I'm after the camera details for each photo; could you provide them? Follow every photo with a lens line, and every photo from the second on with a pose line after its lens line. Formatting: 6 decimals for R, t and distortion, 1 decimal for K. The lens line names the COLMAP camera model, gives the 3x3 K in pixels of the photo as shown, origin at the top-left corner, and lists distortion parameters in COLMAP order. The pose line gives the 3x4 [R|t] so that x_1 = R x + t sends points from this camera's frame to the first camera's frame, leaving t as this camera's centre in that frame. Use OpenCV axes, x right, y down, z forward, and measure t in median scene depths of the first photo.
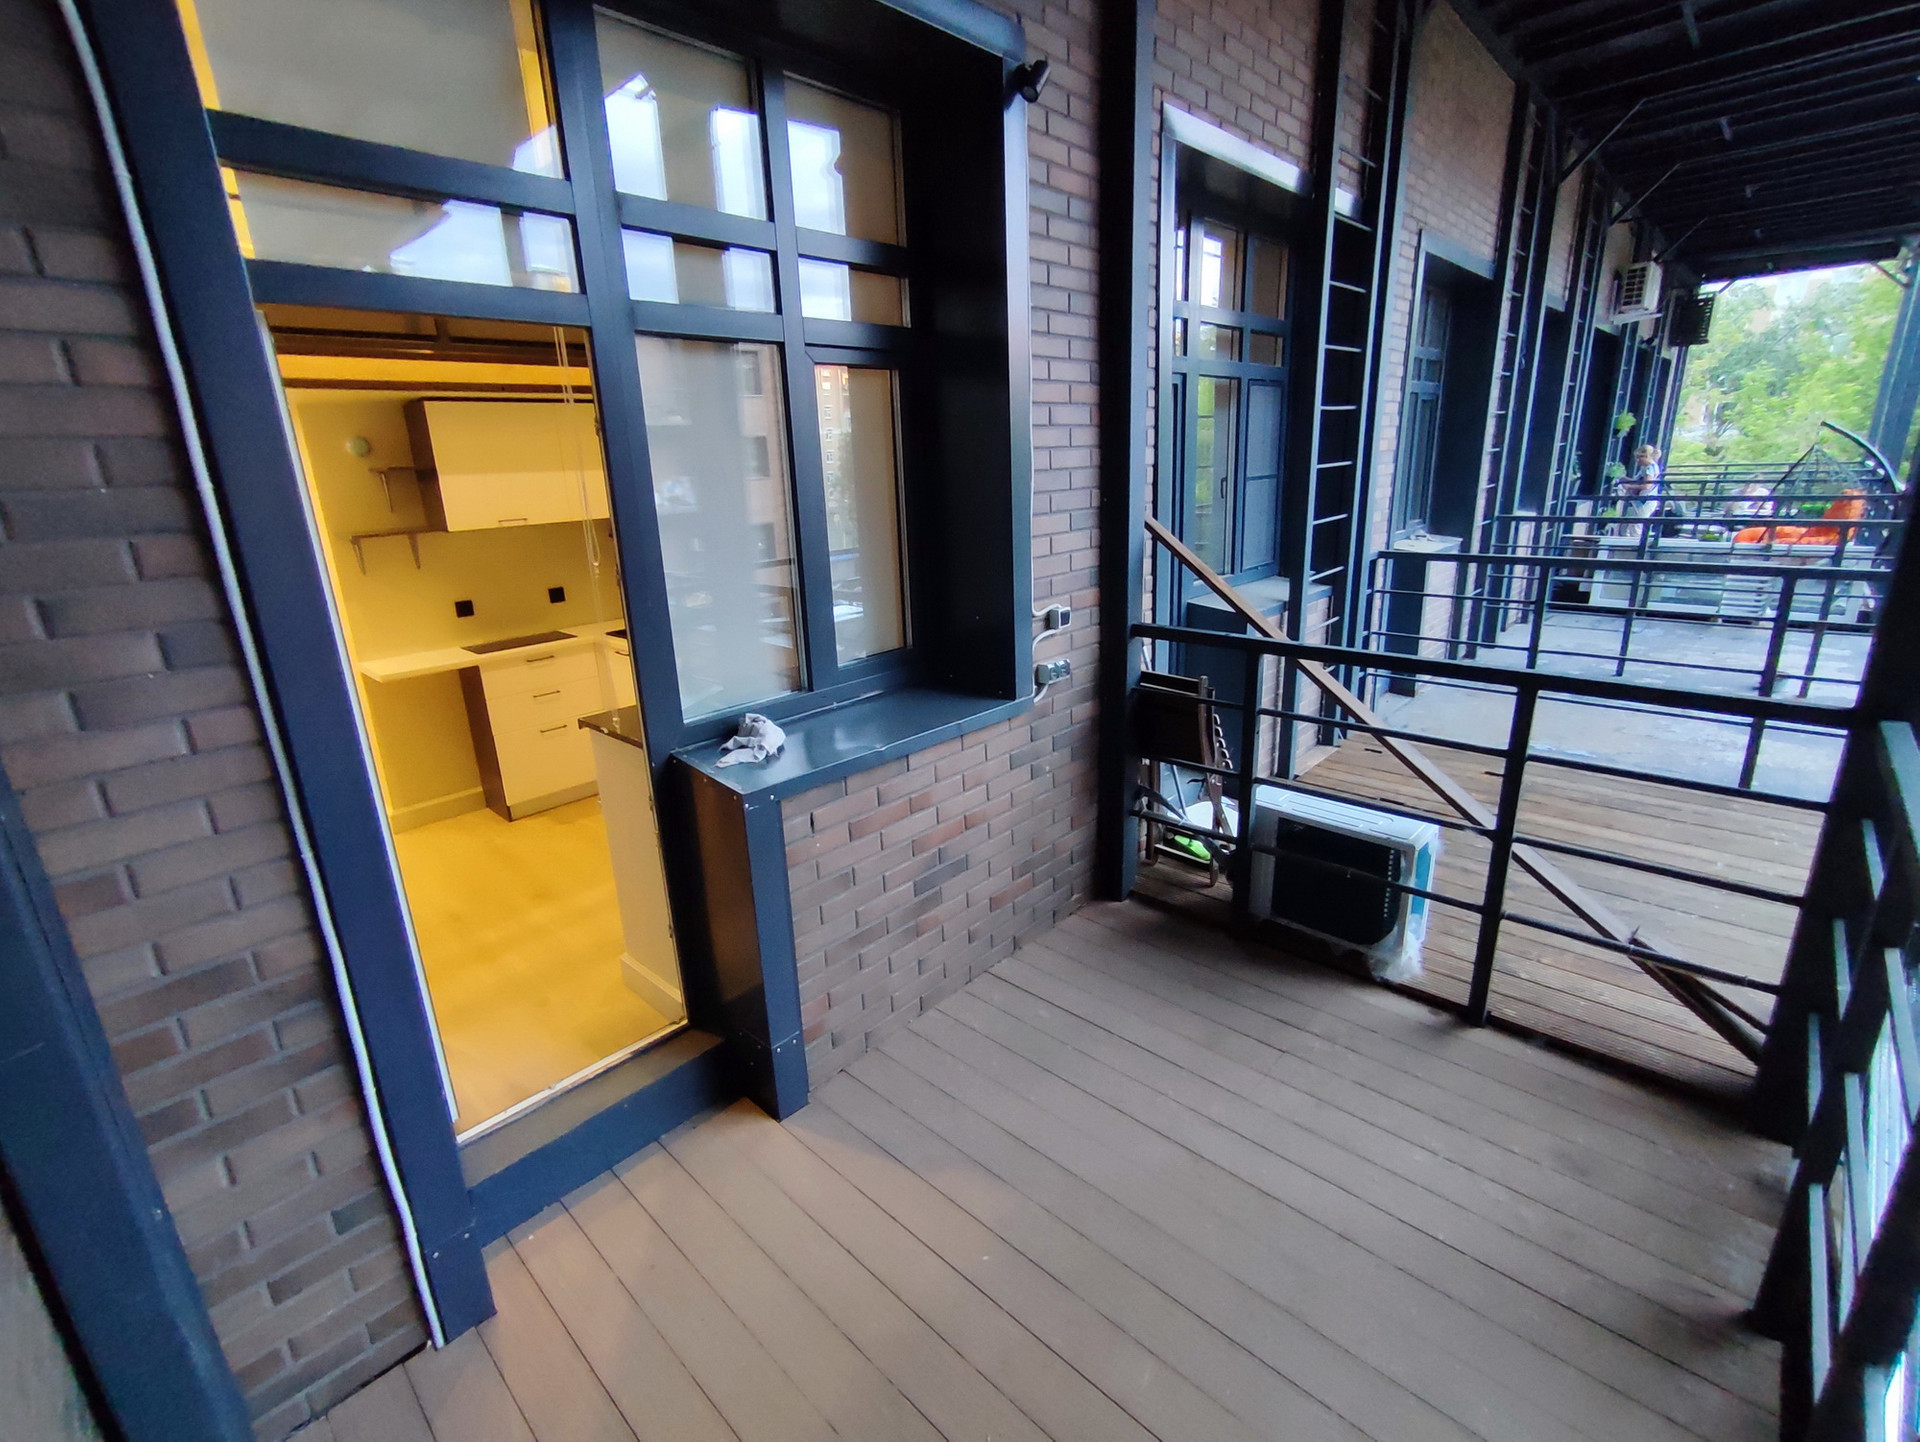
lens RADIAL K [[861.2, 0, 961.5], [0, 861.2, 710.0], [0, 0, 1]] dist [-0.028967, 0.016156]
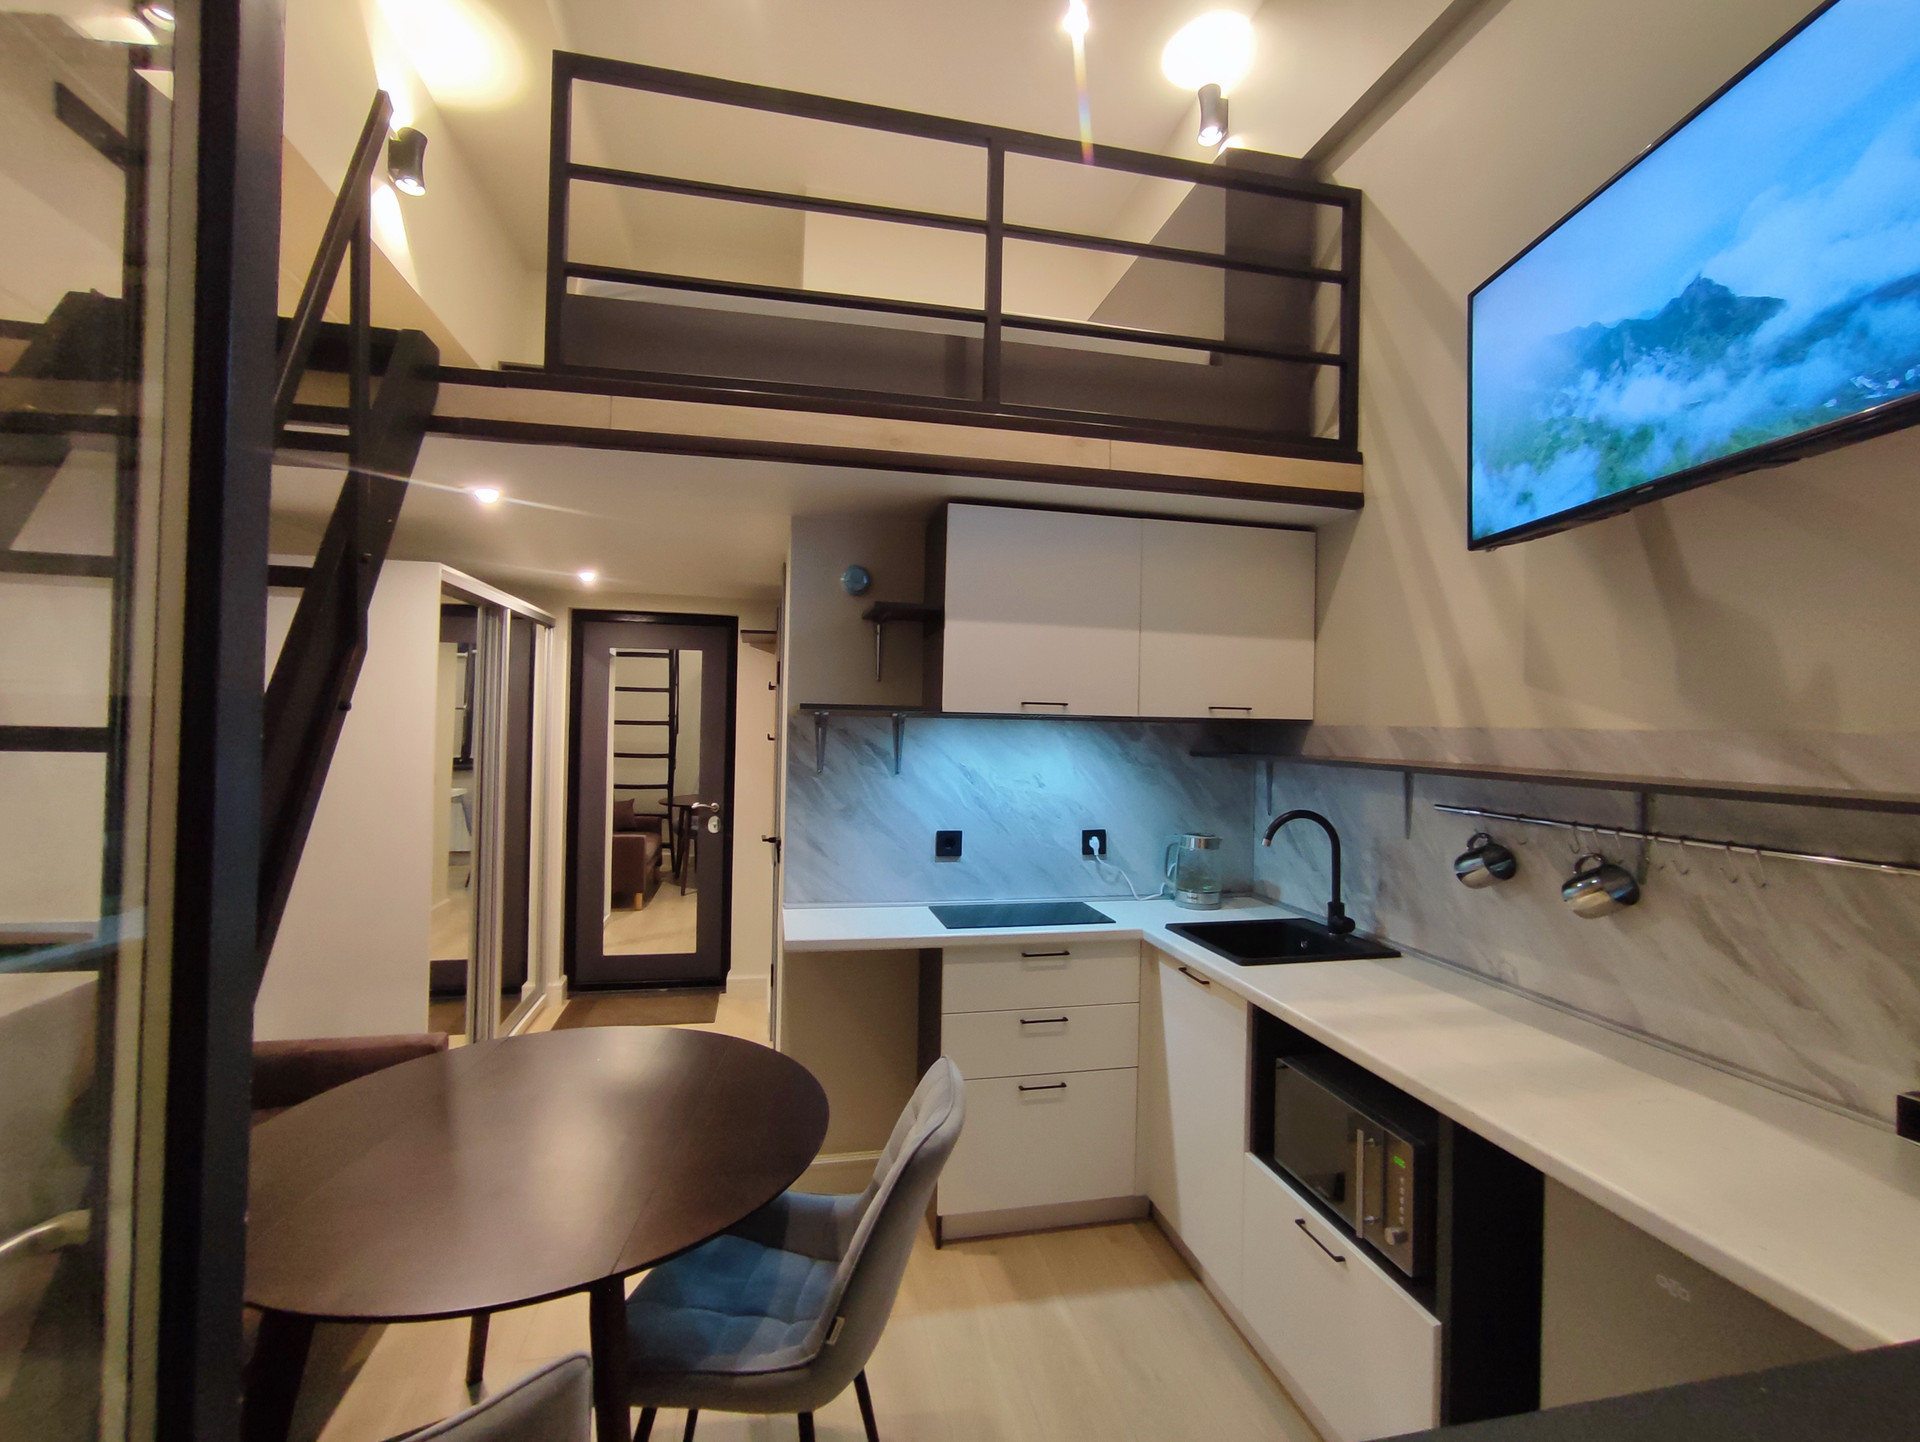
lens RADIAL K [[875.9, 0, 956.5], [0, 875.9, 717.0], [0, 0, 1]] dist [-0.024944, 0.016501]
pose [[0.817411, 0.053089, -0.573604, -0.242192], [-0.212404, 0.953361, -0.214448, -0.077674], [0.535466, 0.297128, 0.790563, 0.519480]]
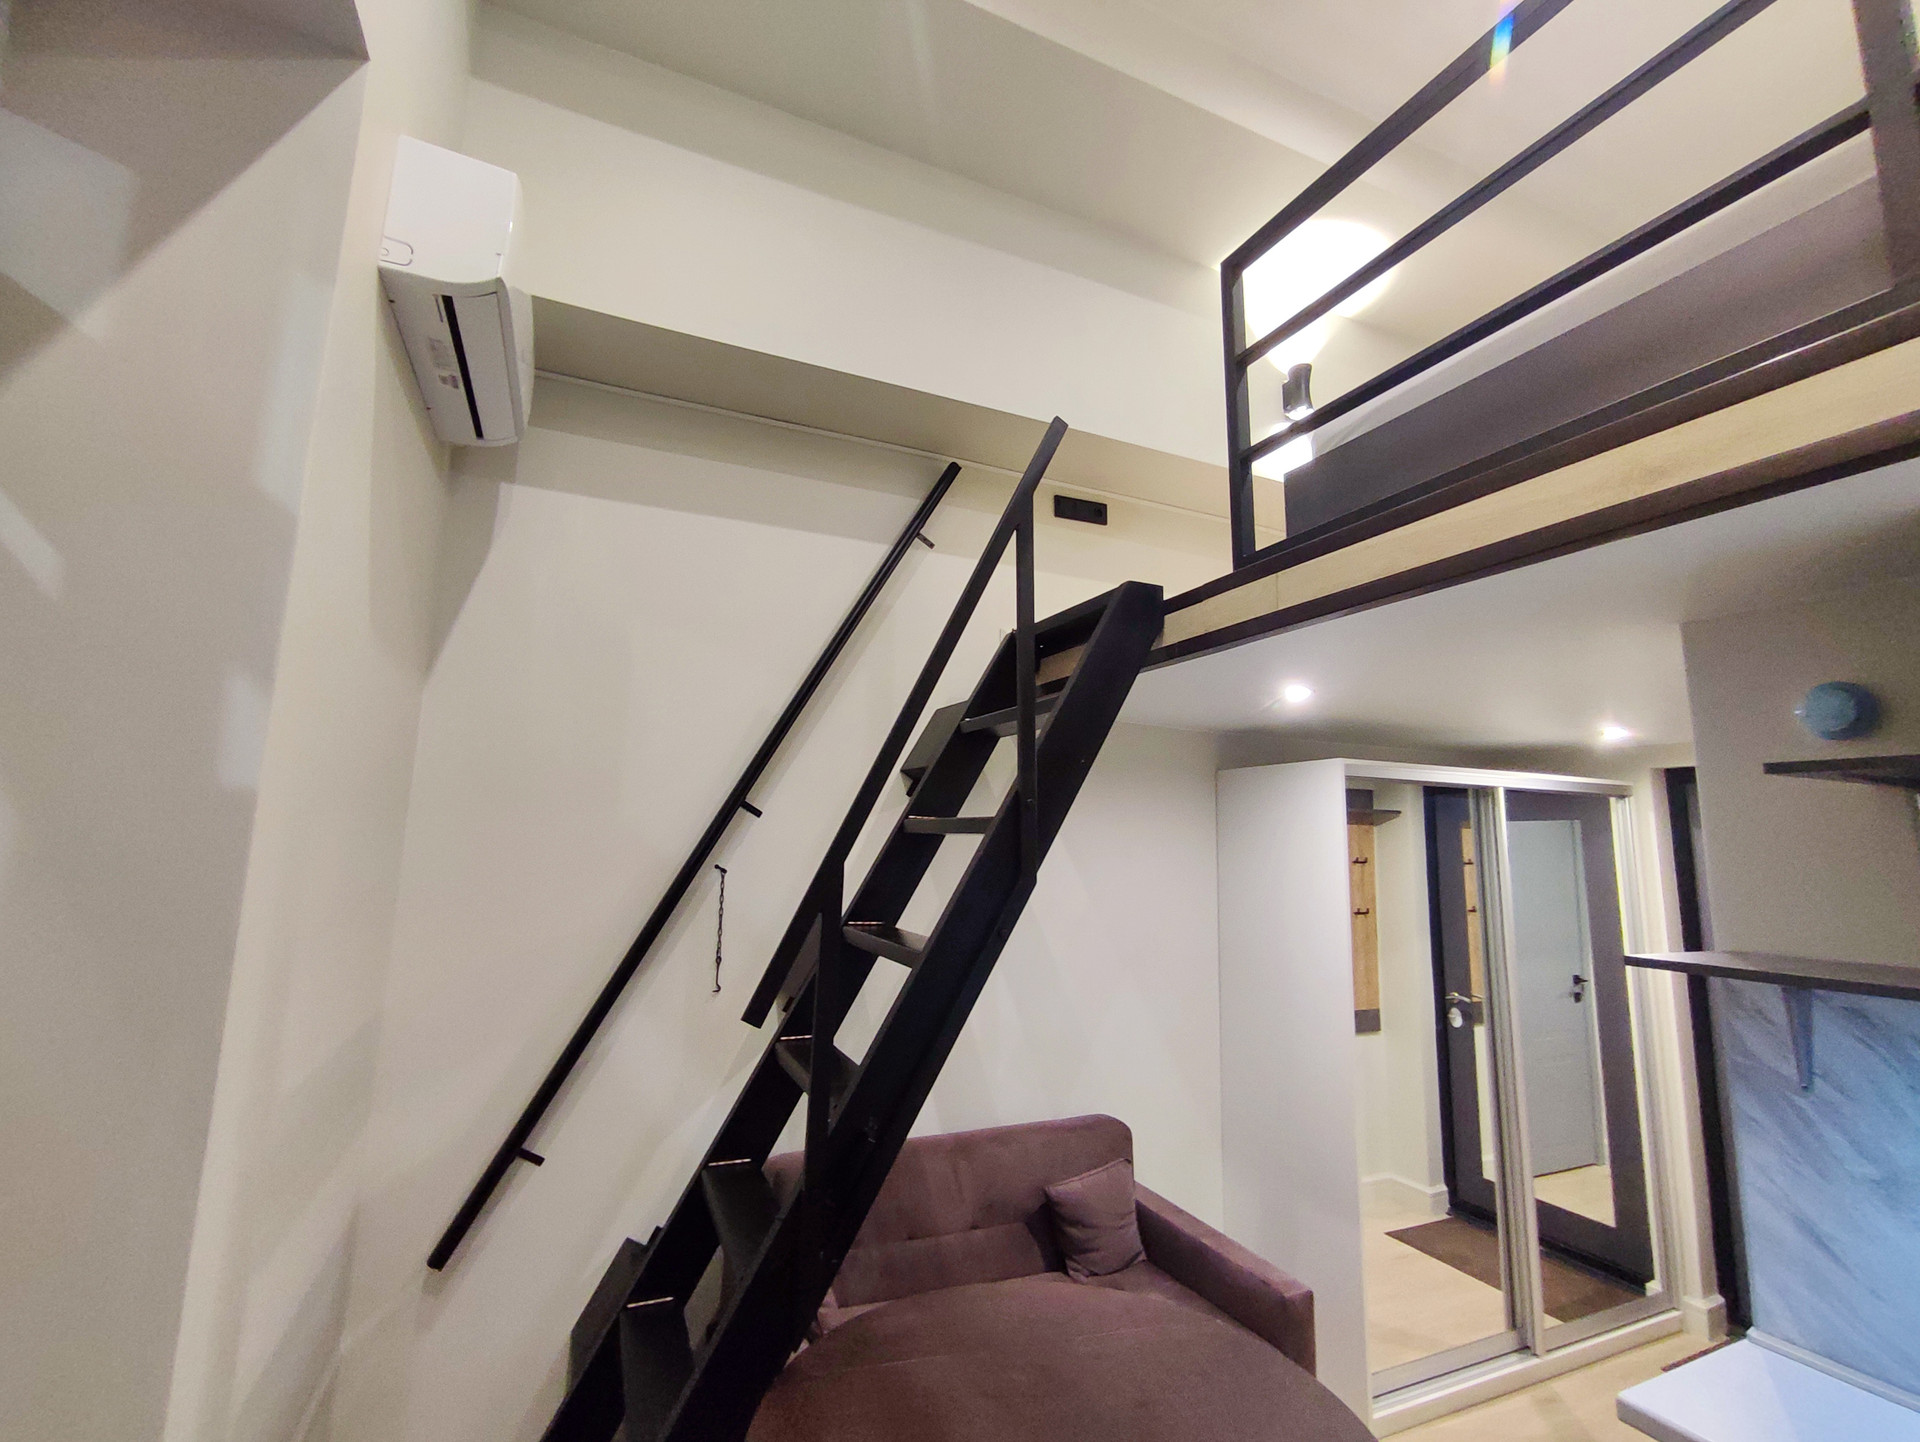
lens RADIAL K [[875.9, 0, 956.5], [0, 875.9, 717.0], [0, 0, 1]] dist [-0.024944, 0.016501]
pose [[-0.387406, -0.101584, -0.916296, -0.247178], [-0.265623, 0.964062, 0.005425, -0.209272], [0.882814, 0.245491, -0.400466, 0.802853]]
